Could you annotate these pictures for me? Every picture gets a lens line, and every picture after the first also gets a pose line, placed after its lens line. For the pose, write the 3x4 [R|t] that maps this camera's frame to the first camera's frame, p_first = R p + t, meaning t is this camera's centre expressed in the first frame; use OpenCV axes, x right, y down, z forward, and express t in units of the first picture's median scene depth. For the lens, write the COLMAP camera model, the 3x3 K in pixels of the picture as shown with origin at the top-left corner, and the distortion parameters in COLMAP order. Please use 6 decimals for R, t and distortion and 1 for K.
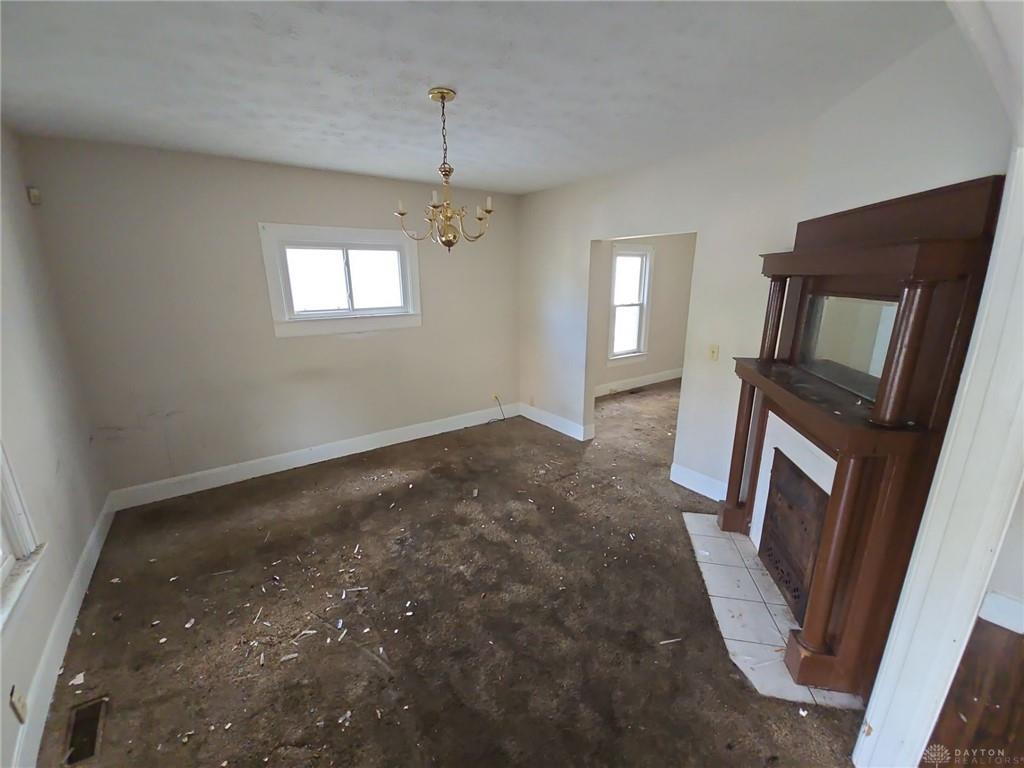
lens RADIAL K [[417.0, 0, 508.8], [0, 417.0, 392.1], [0, 0, 1]] dist [0.014811, -0.011461]
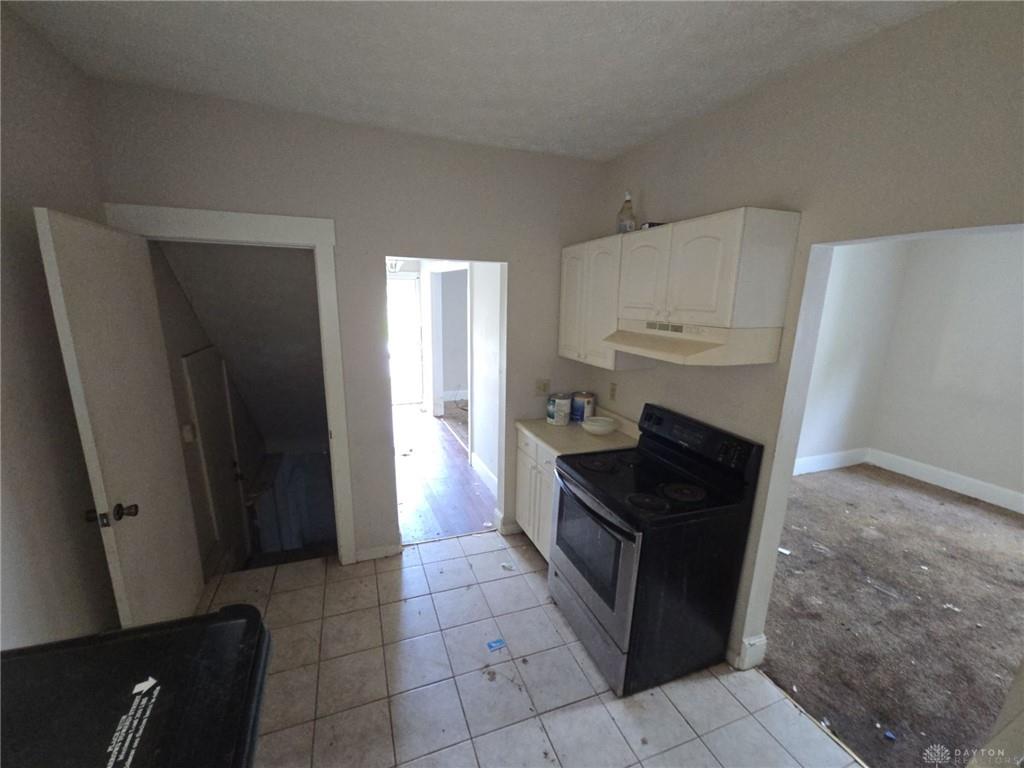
lens RADIAL K [[413.8, 0, 508.0], [0, 413.8, 391.1], [0, 0, 1]] dist [0.015567, -0.014377]
pose [[-0.244057, 0.228086, -0.942557, 1.601888], [-0.268730, 0.917978, 0.291721, -0.213946], [0.931783, 0.324490, -0.162745, 0.700502]]
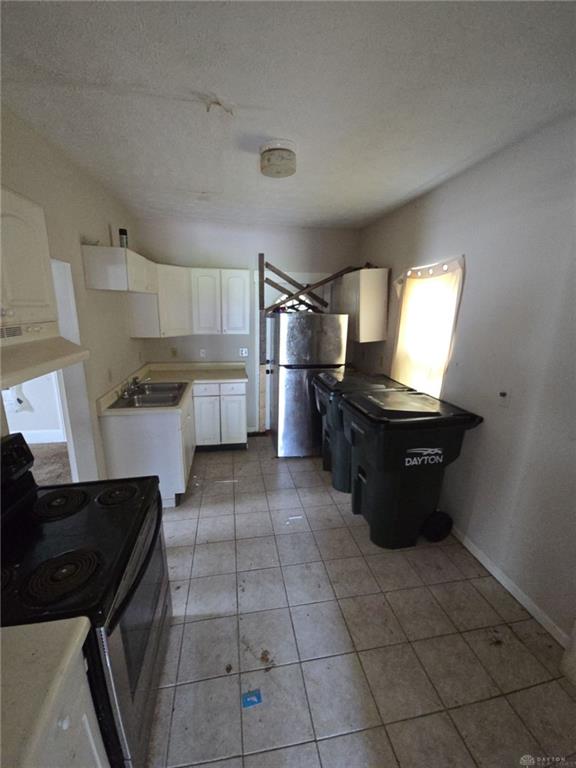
lens RADIAL K [[315.6, 0, 284.5], [0, 315.6, 379.3], [0, 0, 1]] dist [-0.000995, 0.000014]
pose [[0.422904, -0.183189, 0.887465, 0.827003], [0.210543, 0.972416, 0.100394, -0.117731], [-0.881376, 0.144393, 0.449808, 0.418985]]
